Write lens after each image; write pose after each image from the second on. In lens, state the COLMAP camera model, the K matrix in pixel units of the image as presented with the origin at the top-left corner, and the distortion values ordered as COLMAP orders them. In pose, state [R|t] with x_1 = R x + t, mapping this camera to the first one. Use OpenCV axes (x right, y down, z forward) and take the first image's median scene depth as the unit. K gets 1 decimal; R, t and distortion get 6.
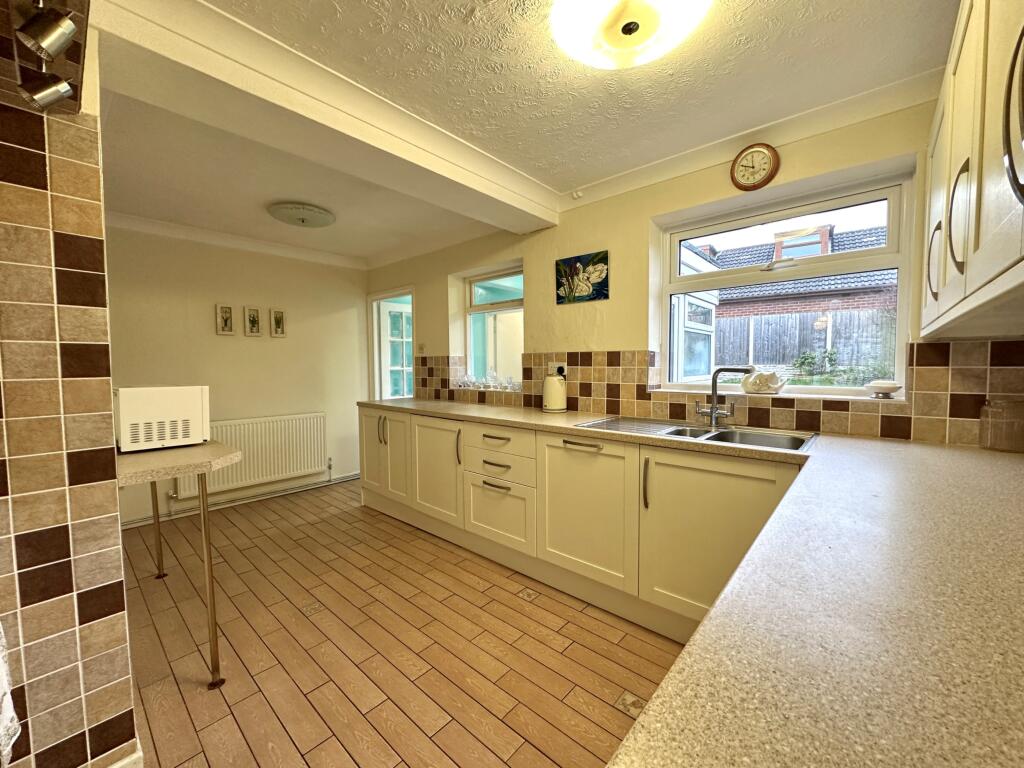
lens RADIAL K [[411.0, 0, 511.5], [0, 411.0, 383.3], [0, 0, 1]] dist [-0.001012, -0.000044]
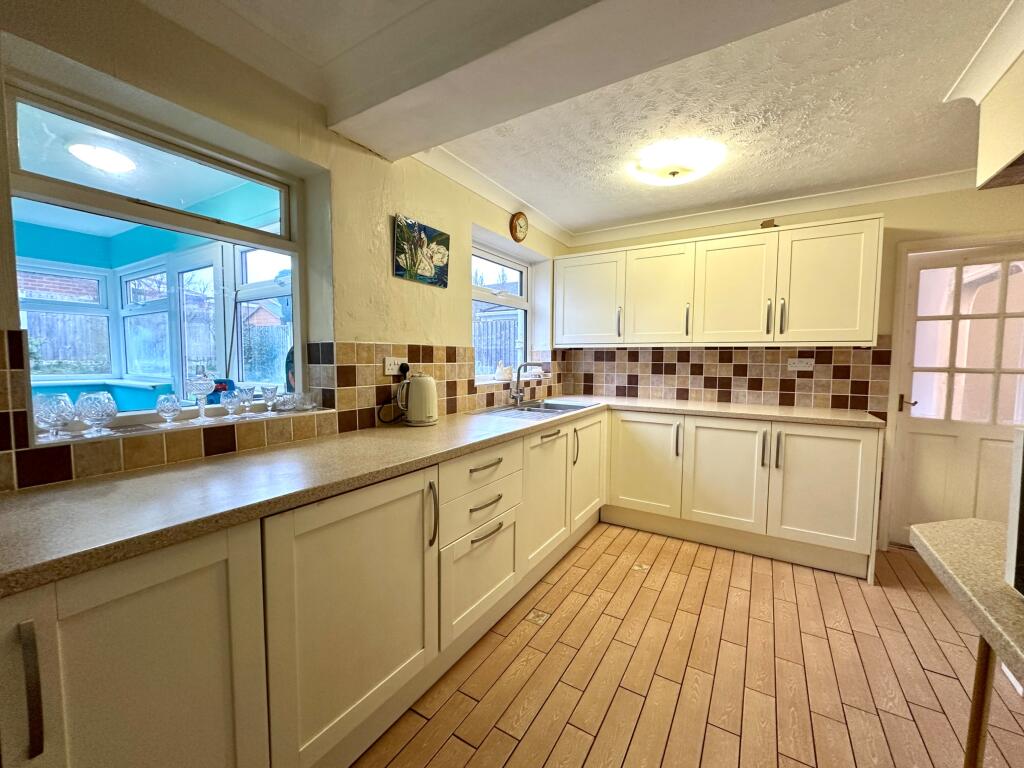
lens RADIAL K [[411.0, 0, 512.1], [0, 411.0, 384.0], [0, 0, 1]] dist [-0.001012, -0.000044]
pose [[-0.179119, -0.062105, 0.981865, -0.717577], [0.041871, 0.996620, 0.070677, -0.054305], [-0.982936, 0.053772, -0.175913, 1.061112]]
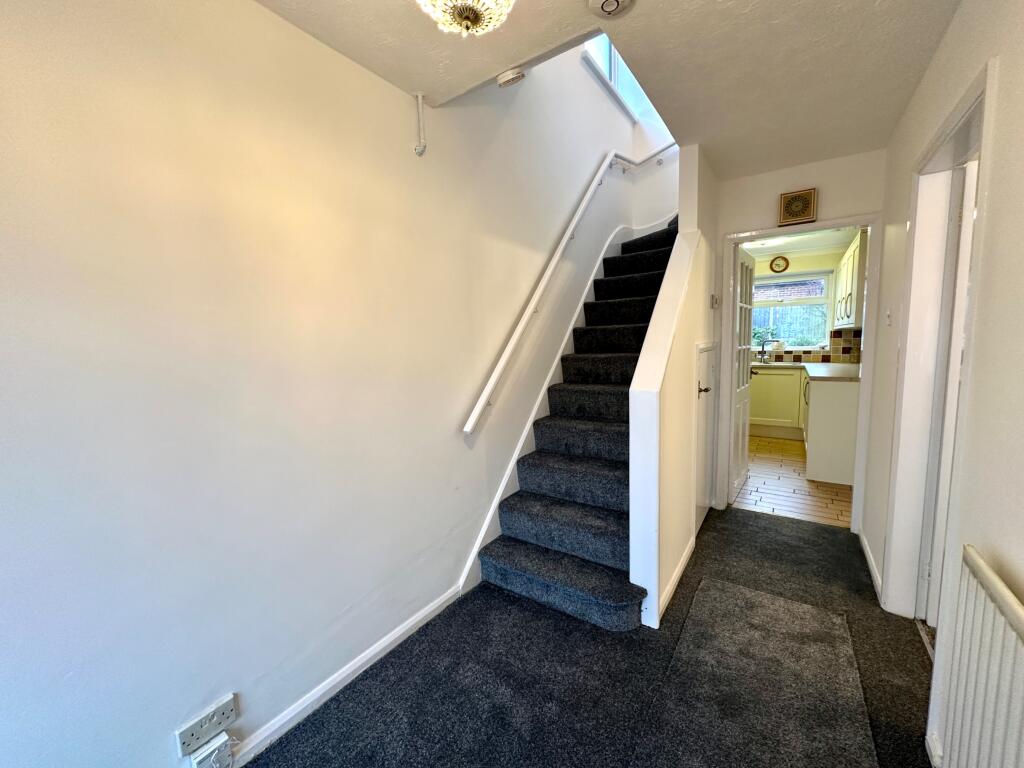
lens RADIAL K [[411.0, 0, 511.5], [0, 411.0, 386.0], [0, 0, 1]] dist [-0.001012, -0.000044]
pose [[0.991532, -0.034231, 0.125268, -1.213268], [0.026759, 0.997788, 0.060849, 0.043420], [-0.127074, -0.056982, 0.990255, -1.189828]]
